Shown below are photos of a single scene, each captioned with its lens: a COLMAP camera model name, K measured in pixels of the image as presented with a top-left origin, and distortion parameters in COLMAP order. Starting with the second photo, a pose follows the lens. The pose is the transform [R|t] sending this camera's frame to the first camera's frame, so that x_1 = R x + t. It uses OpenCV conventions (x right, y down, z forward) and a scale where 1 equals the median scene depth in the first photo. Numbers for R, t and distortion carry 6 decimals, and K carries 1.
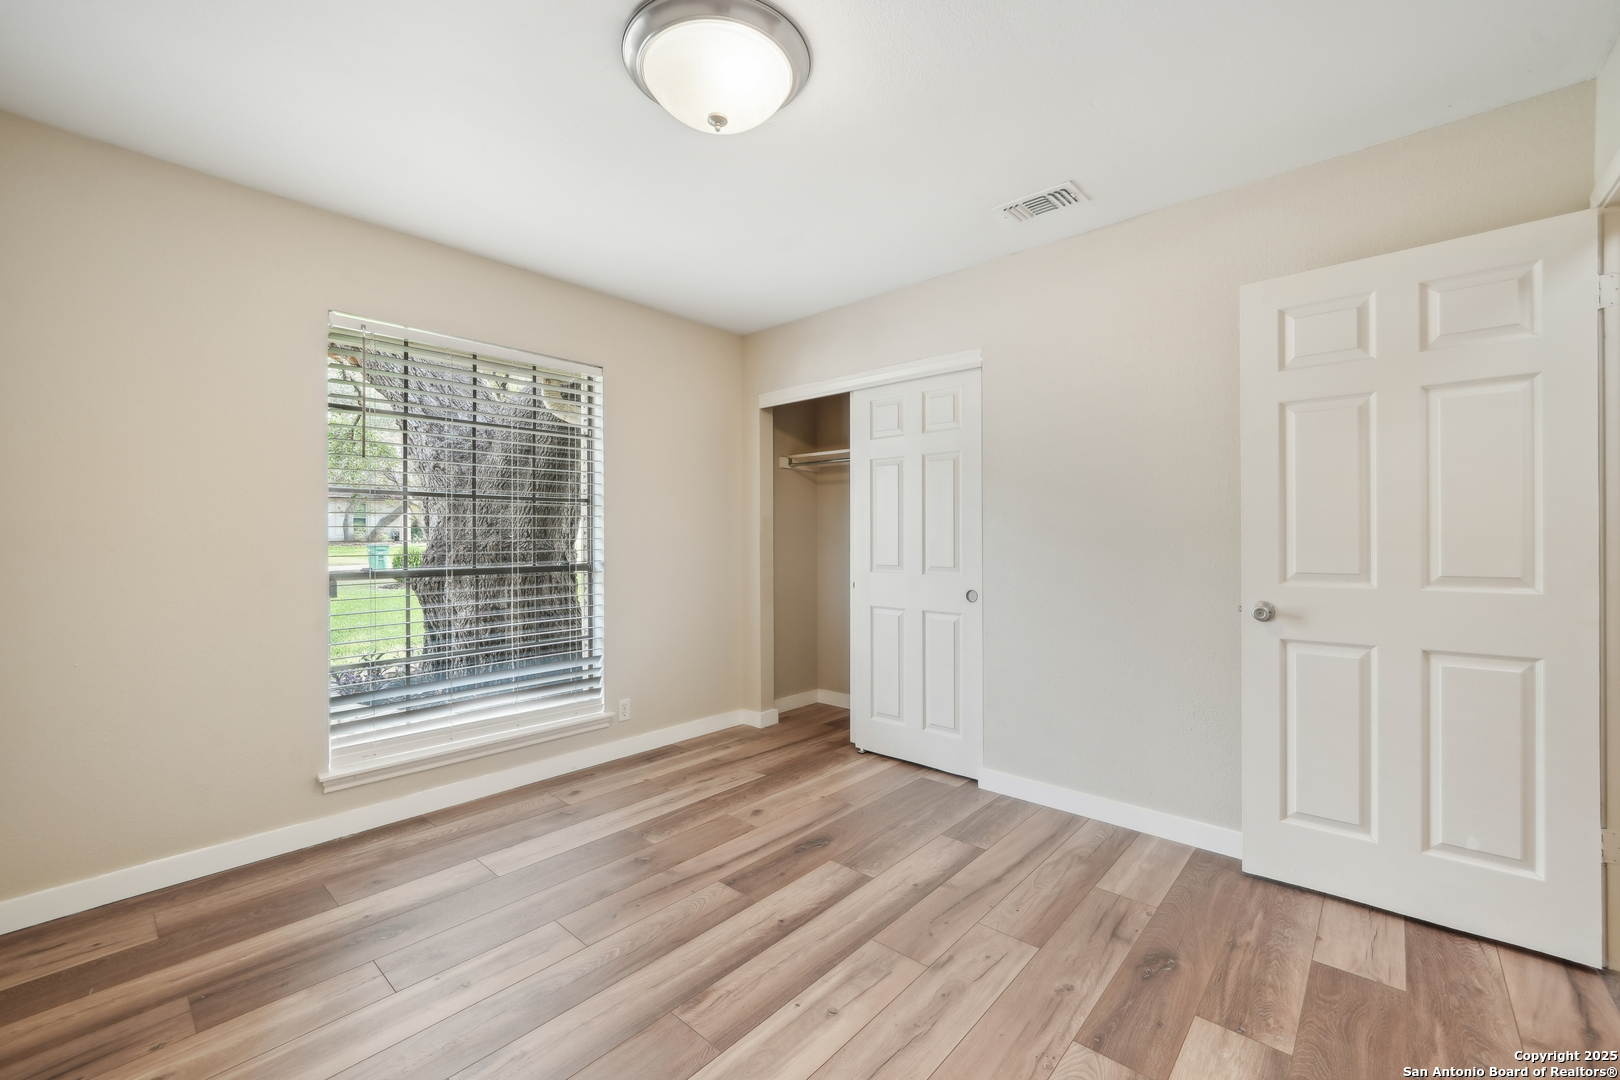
lens RADIAL K [[691.3, 0, 811.1], [0, 691.3, 542.2], [0, 0, 1]] dist [0.004024, -0.000103]
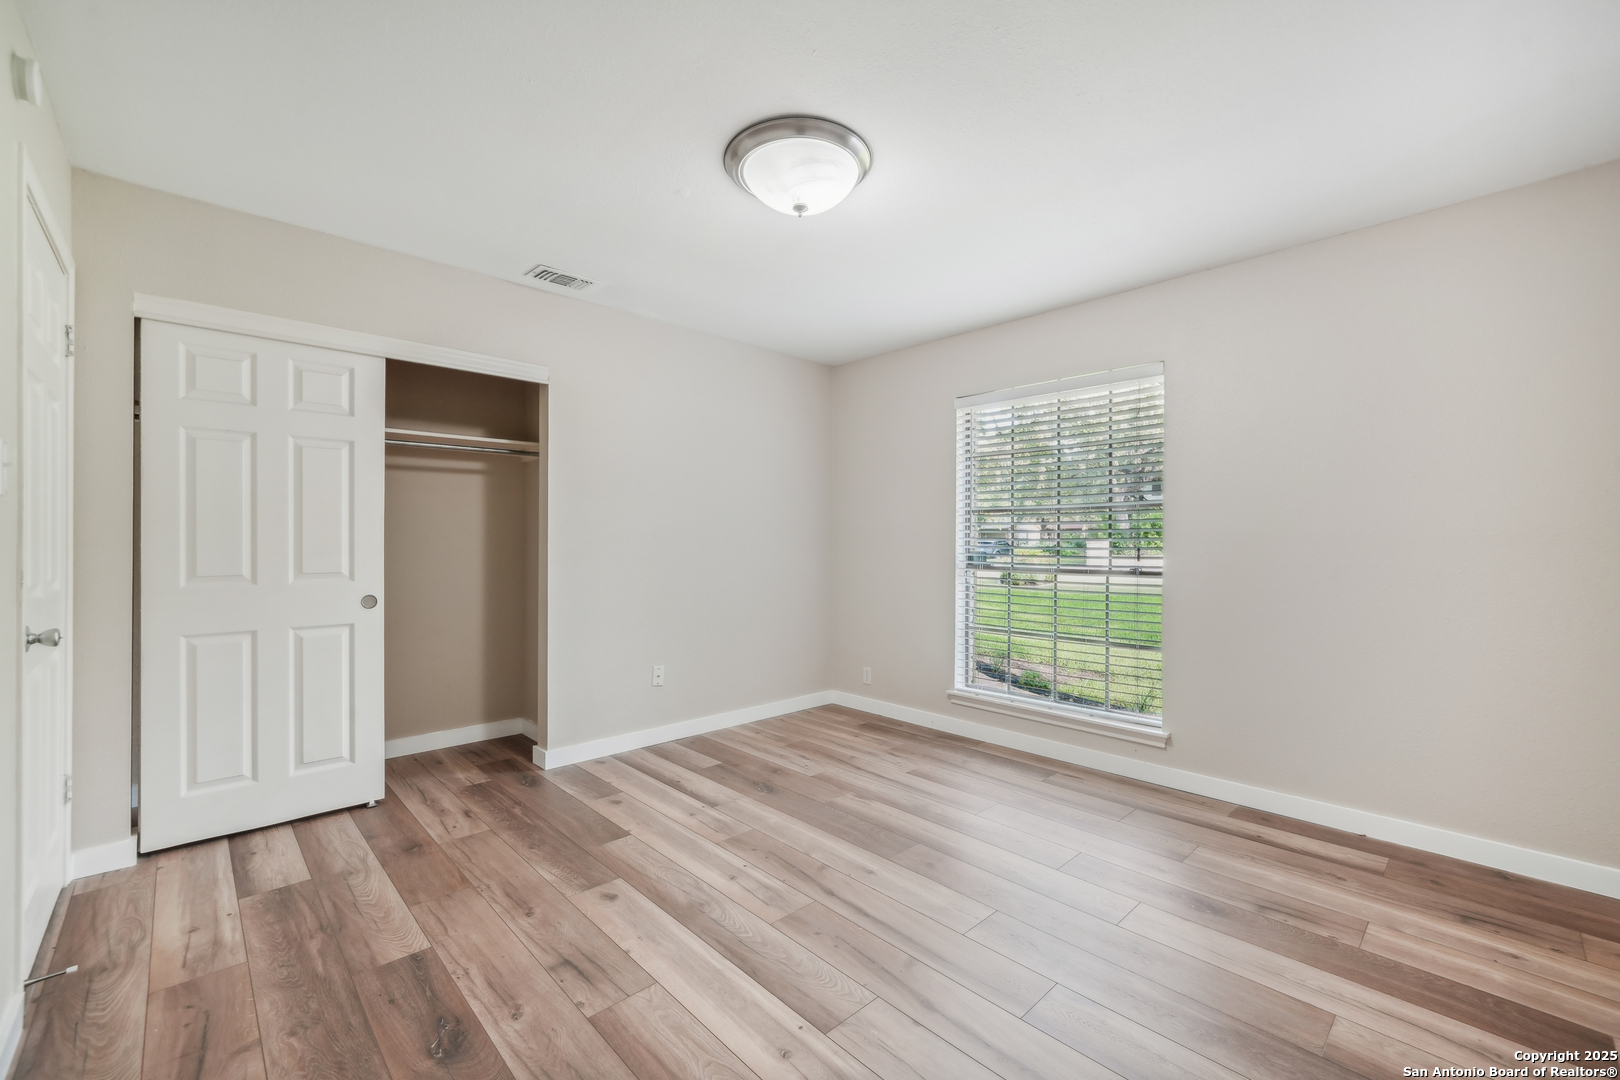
lens RADIAL K [[691.3, 0, 797.7], [0, 691.3, 527.2], [0, 0, 1]] dist [0.004024, -0.000103]
pose [[-0.139442, -0.025858, -0.989893, 1.407331], [-0.009659, 0.999647, -0.024752, 0.001362], [0.990183, 0.006110, -0.139643, 1.673196]]
